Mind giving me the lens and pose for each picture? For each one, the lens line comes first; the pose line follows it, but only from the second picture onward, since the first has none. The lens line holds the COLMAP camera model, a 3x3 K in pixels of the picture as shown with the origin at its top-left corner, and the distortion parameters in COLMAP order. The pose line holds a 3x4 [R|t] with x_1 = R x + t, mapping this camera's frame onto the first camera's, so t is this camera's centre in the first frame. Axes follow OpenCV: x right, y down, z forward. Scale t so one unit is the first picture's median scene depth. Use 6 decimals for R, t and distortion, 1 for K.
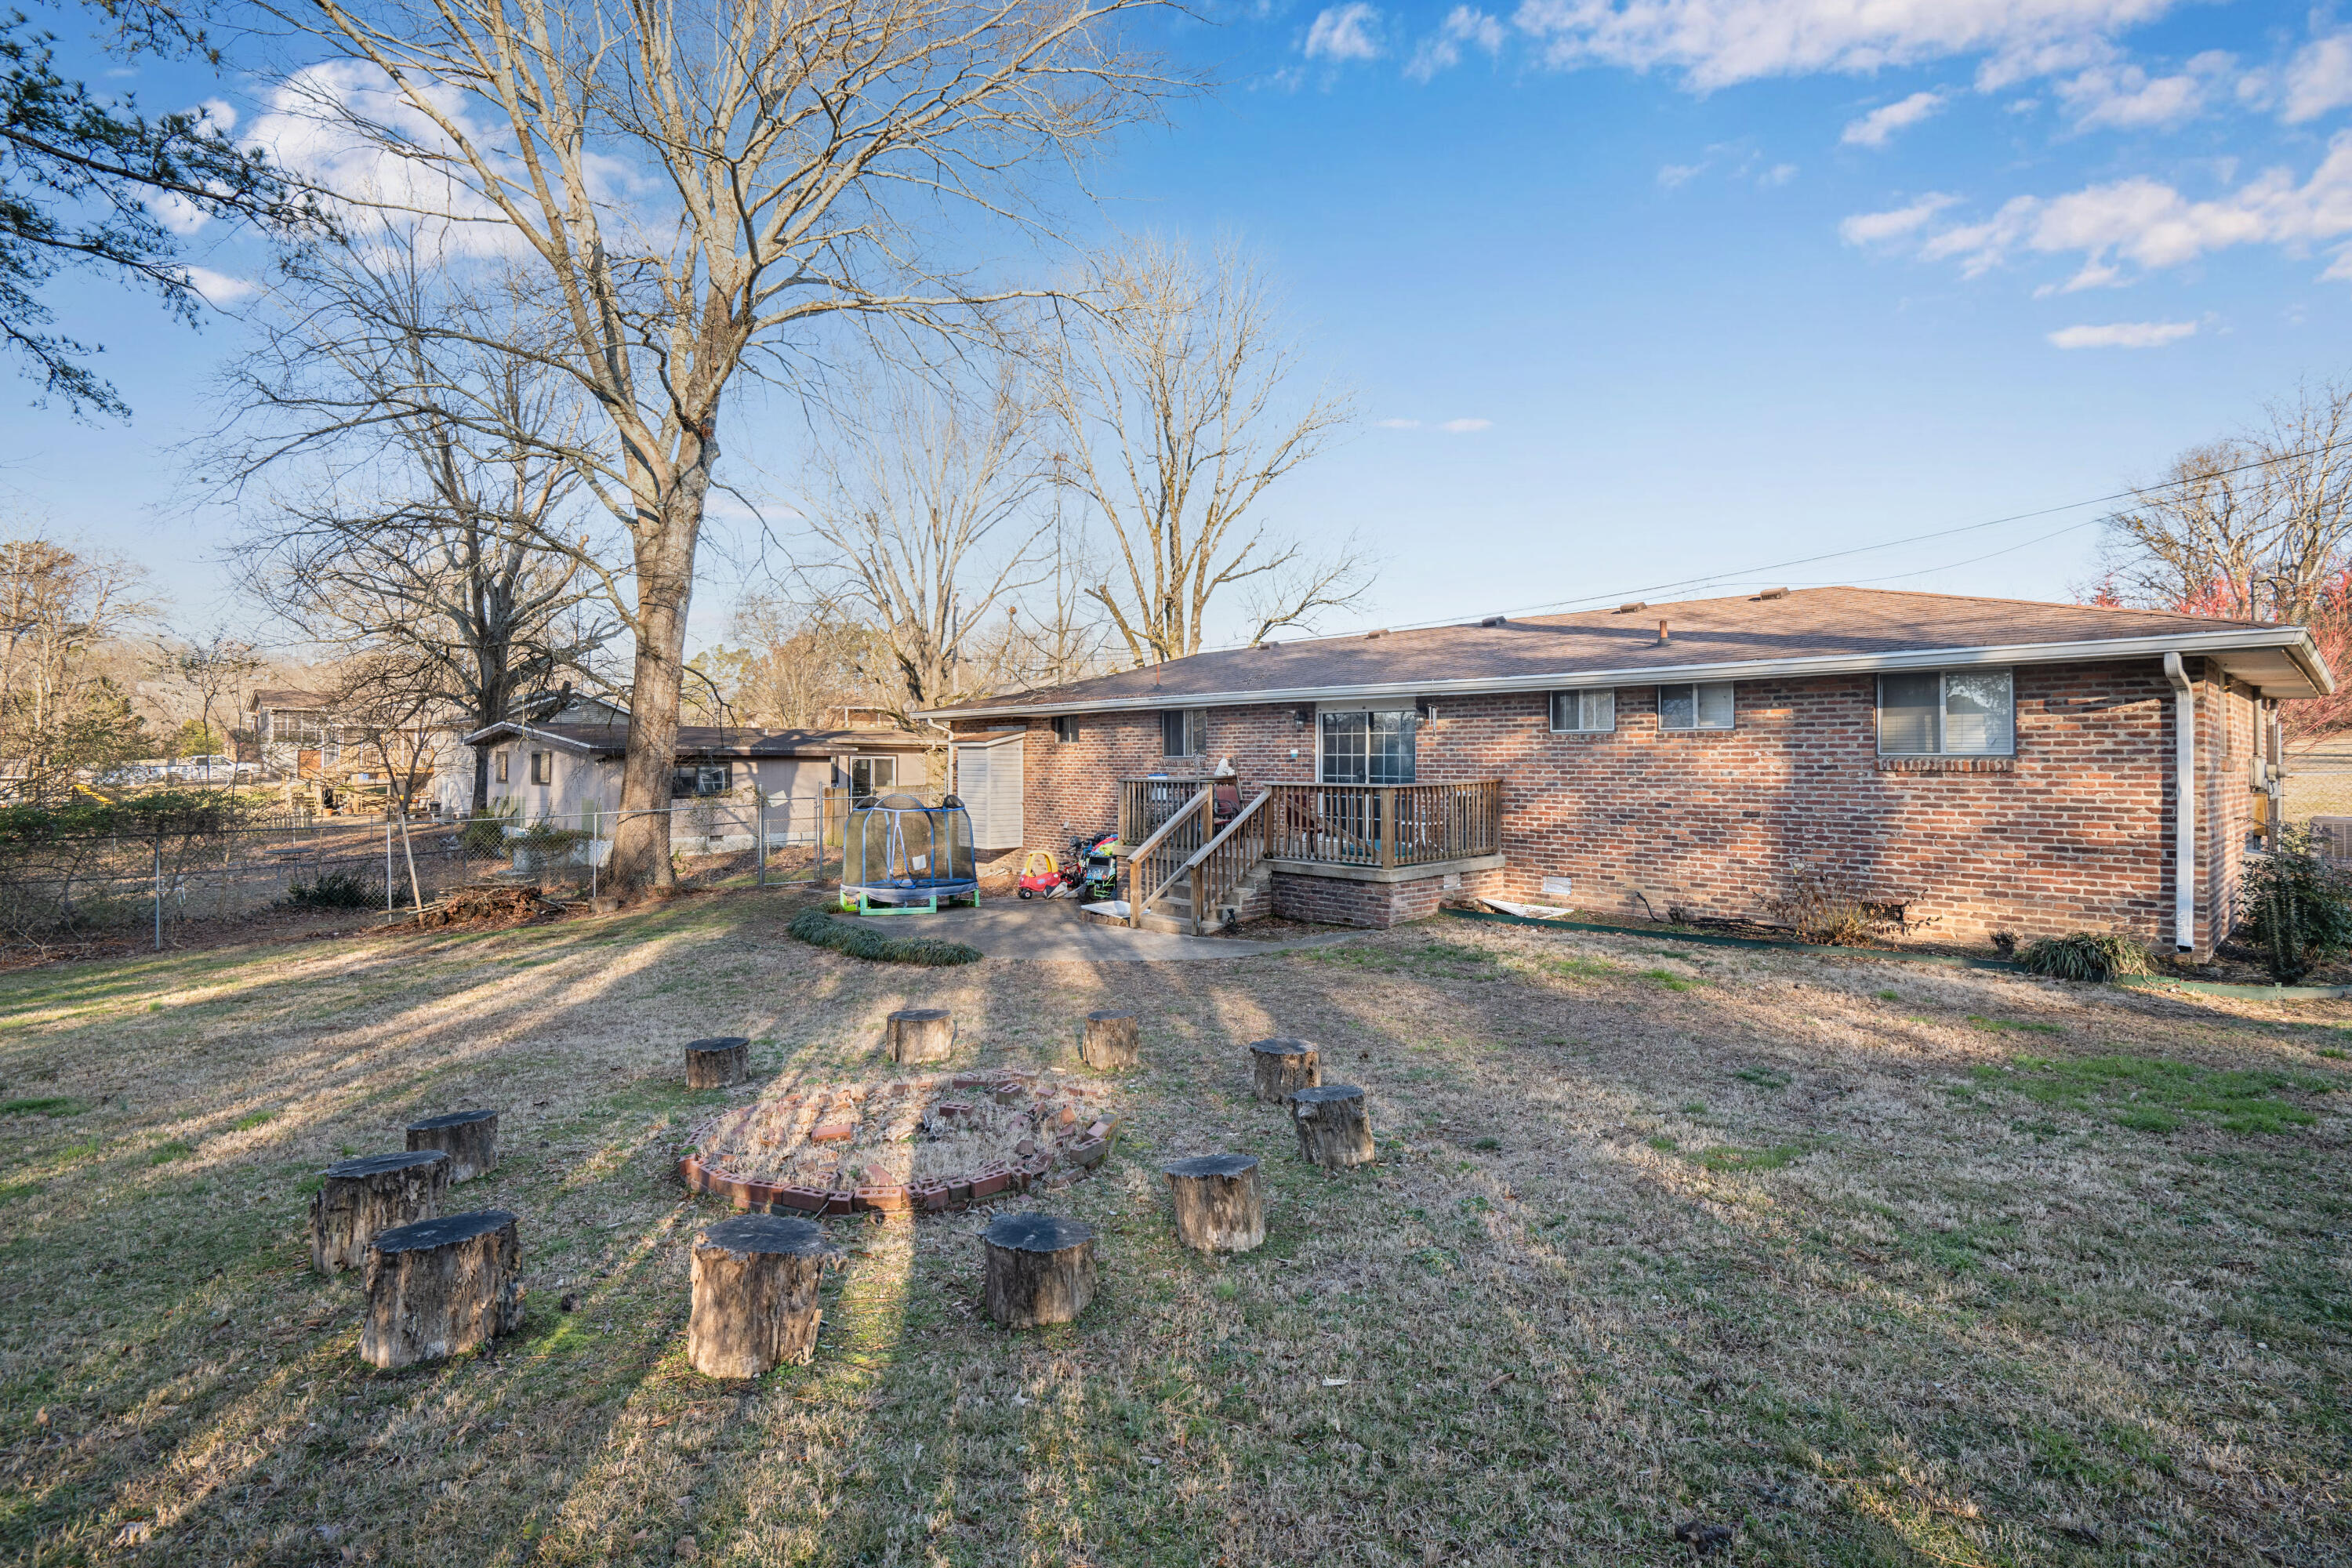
lens RADIAL K [[1114.1, 0, 1177.3], [0, 1114.1, 774.8], [0, 0, 1]] dist [-0.009220, -0.000702]
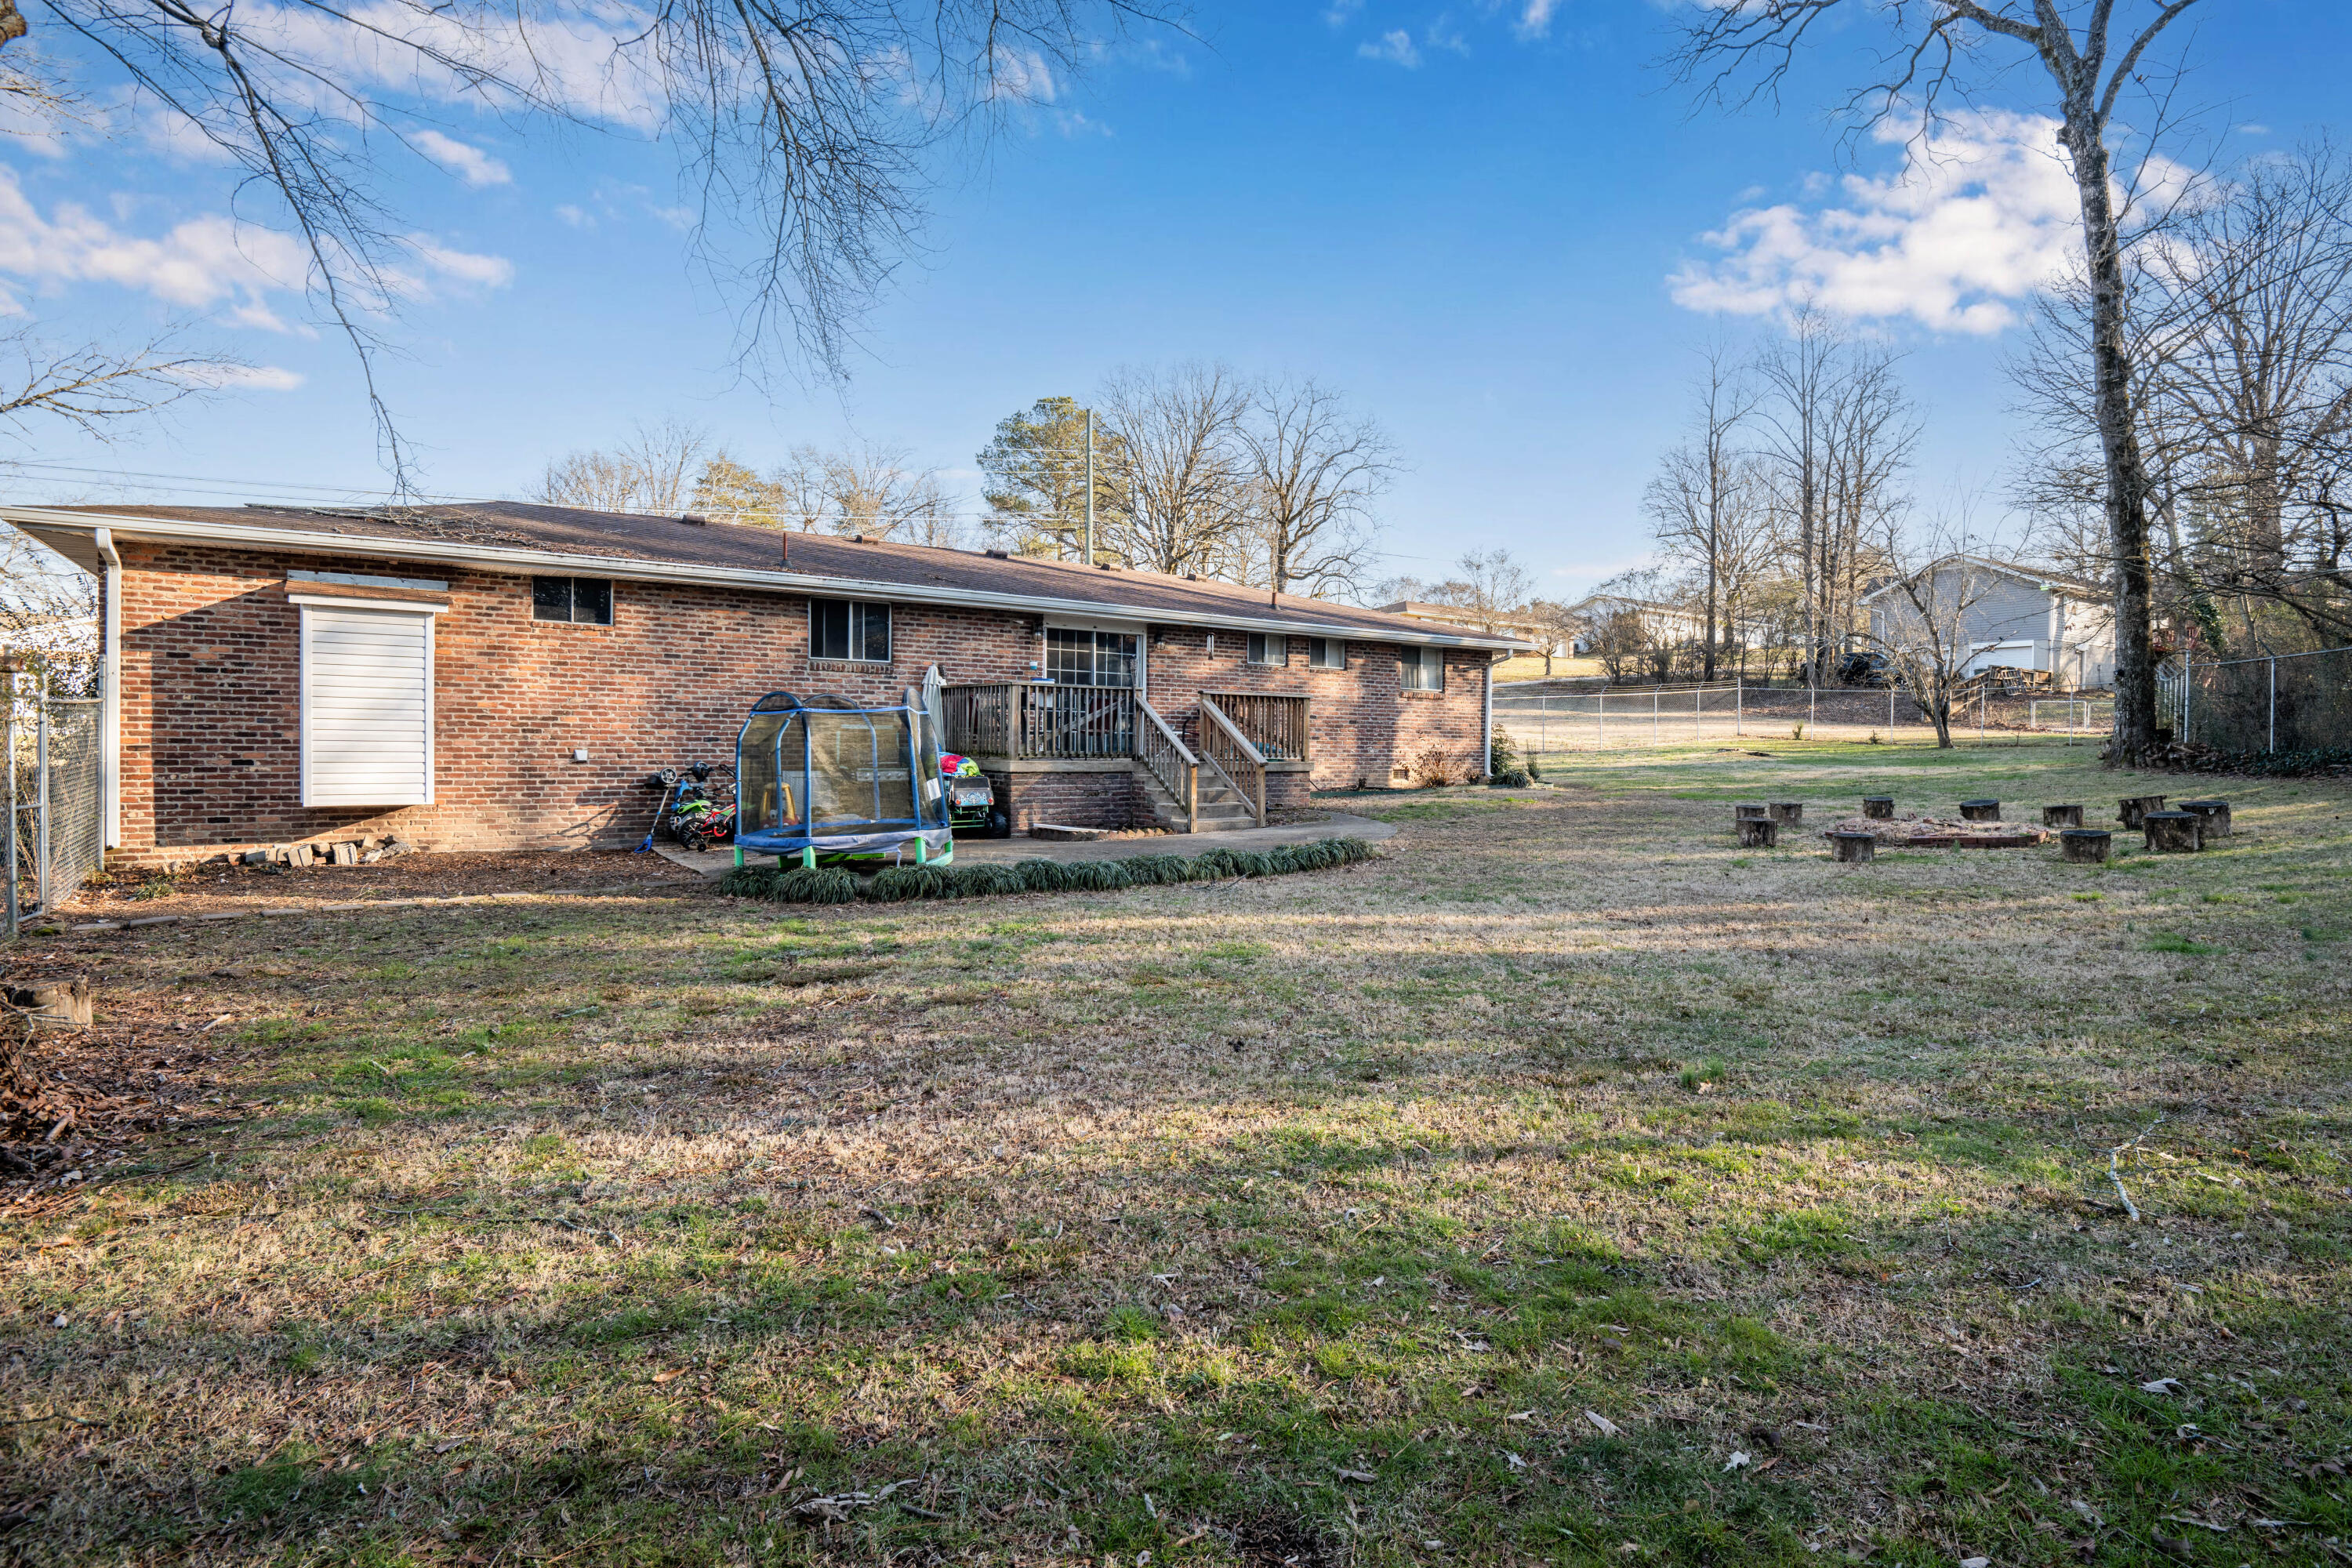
lens RADIAL K [[1199.5, 0, 1176.0], [0, 1199.5, 784.0], [0, 0, 1]] dist [-0.005043, -0.001111]
pose [[0.119430, -0.033927, 0.992263, -0.869810], [-0.000755, 0.999413, 0.034262, 0.045582], [-0.992842, -0.004841, 0.119334, 0.707438]]
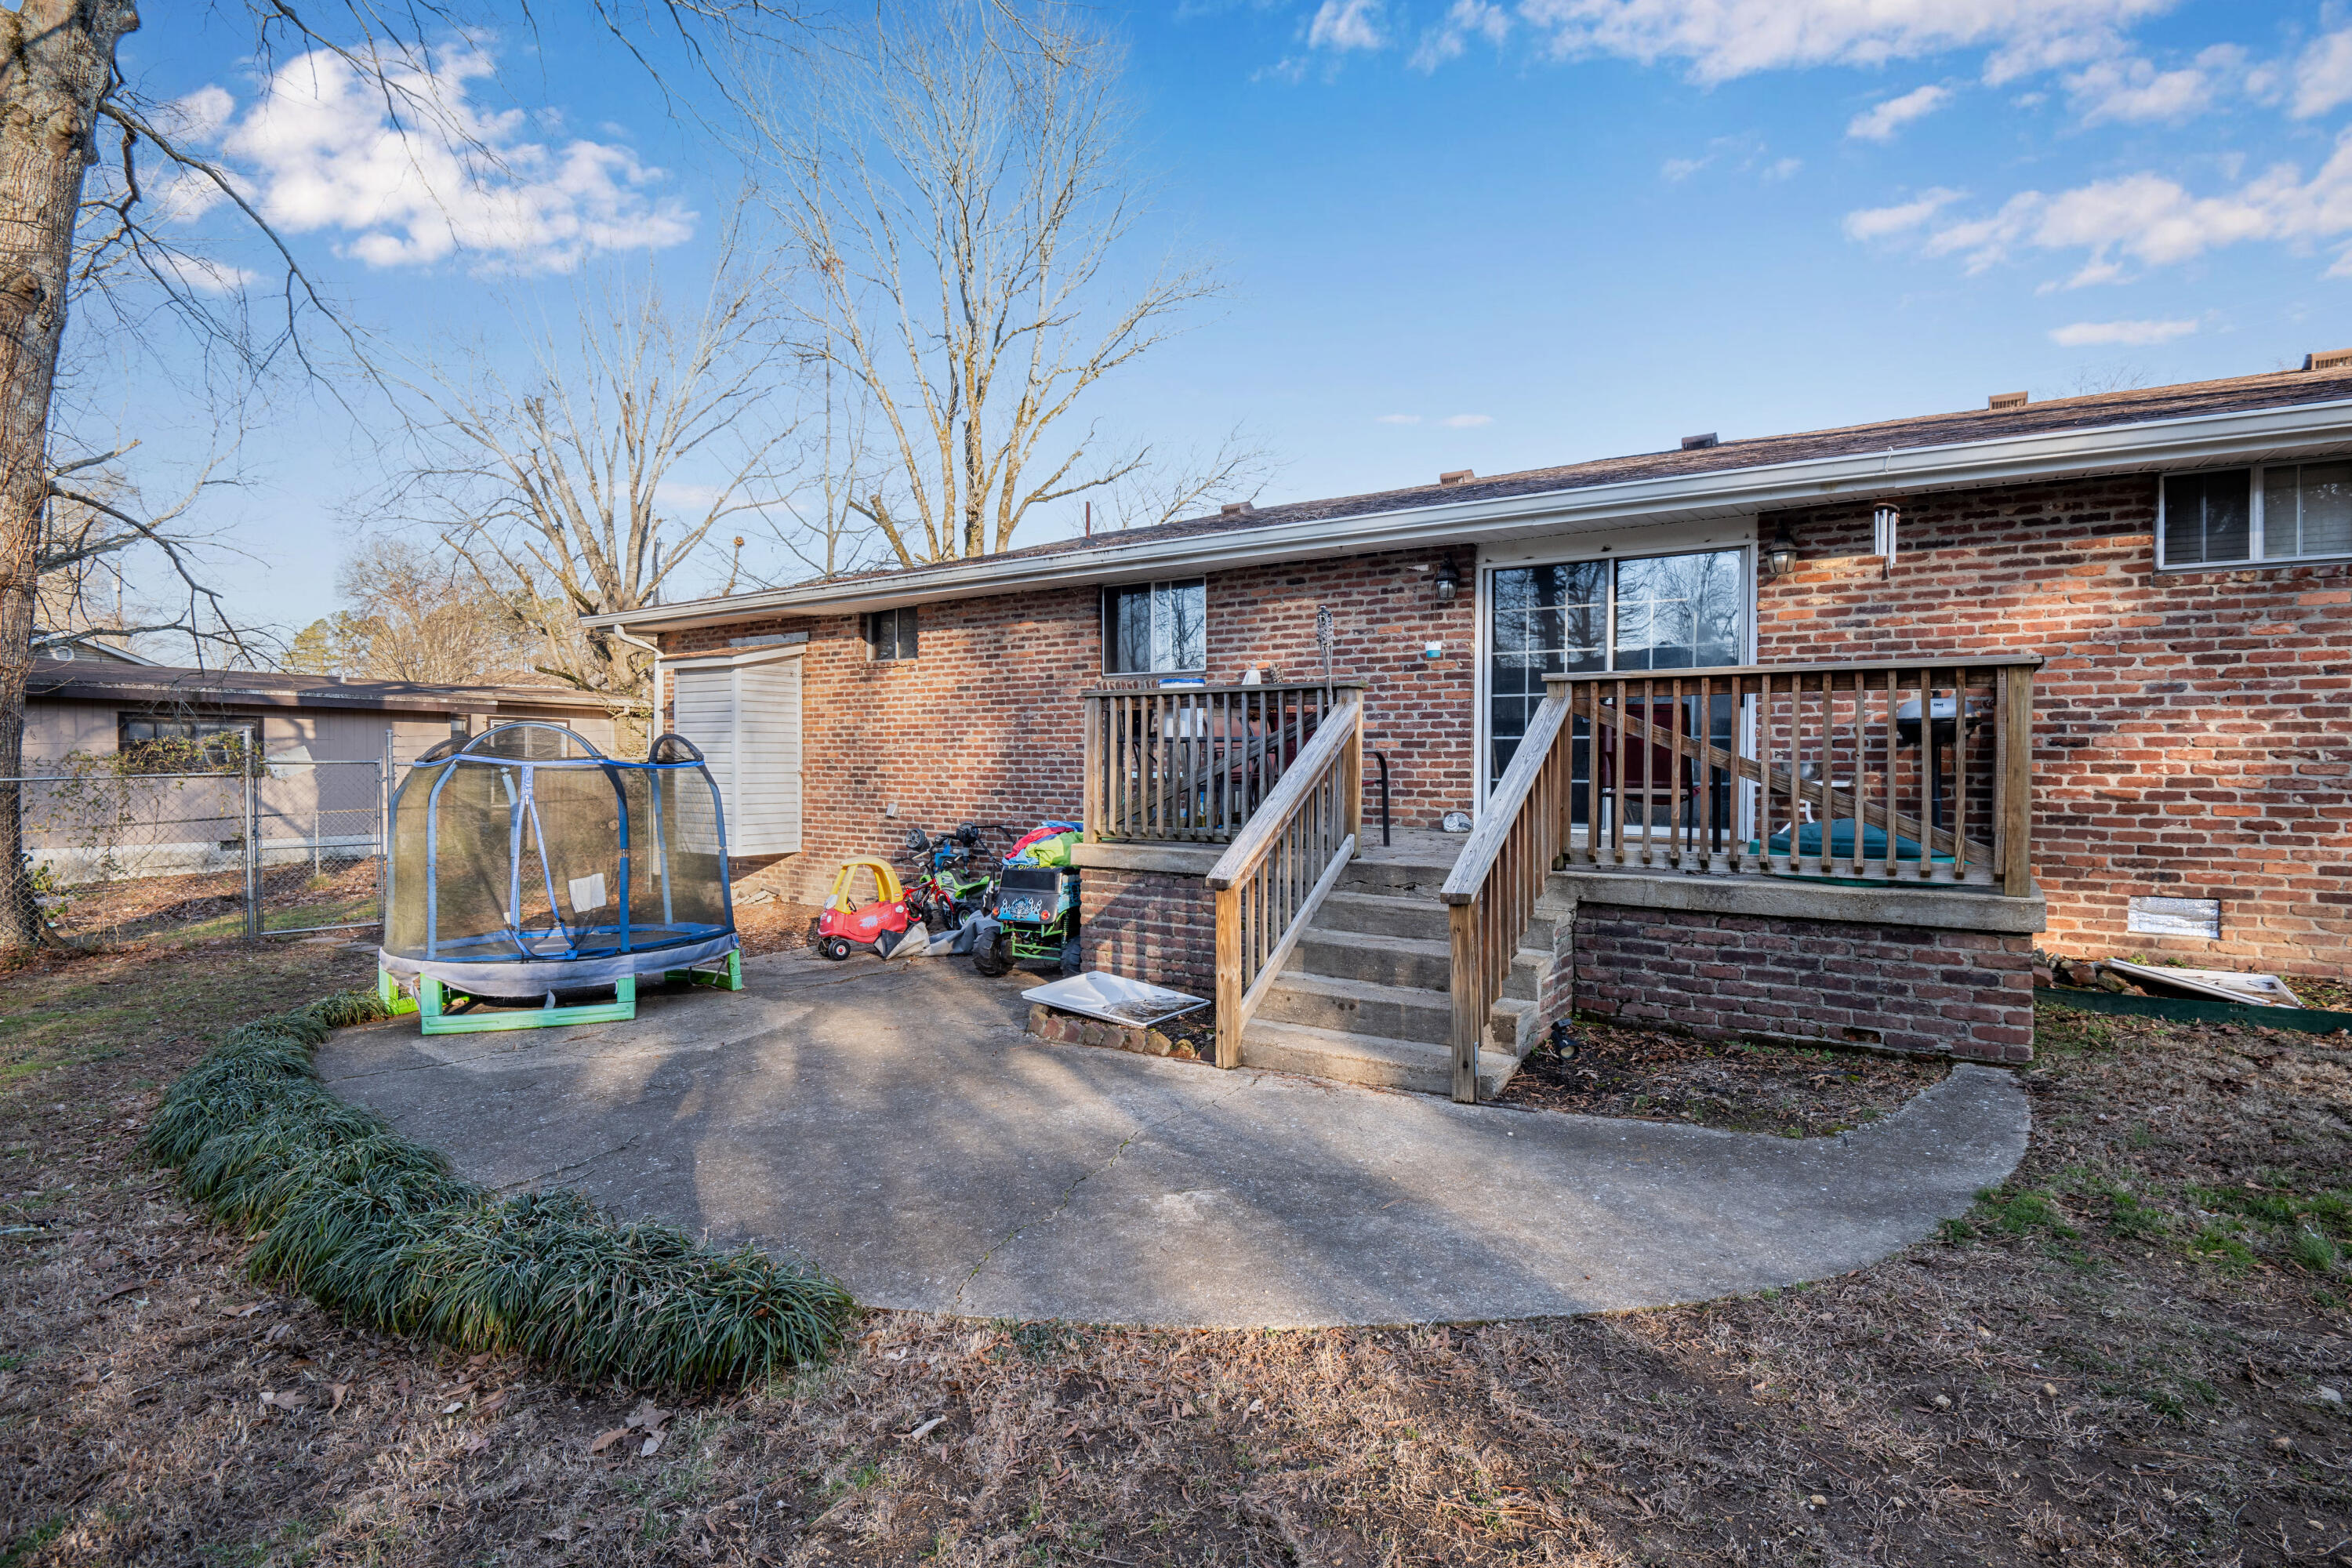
lens RADIAL K [[1127.8, 0, 1184.5], [0, 1127.8, 785.4], [0, 0, 1]] dist [-0.015146, -0.001002]
pose [[0.969920, -0.000529, 0.243424, -0.113863], [-0.001545, 0.999964, 0.008330, 0.033837], [-0.243420, -0.008456, 0.969884, 0.516571]]
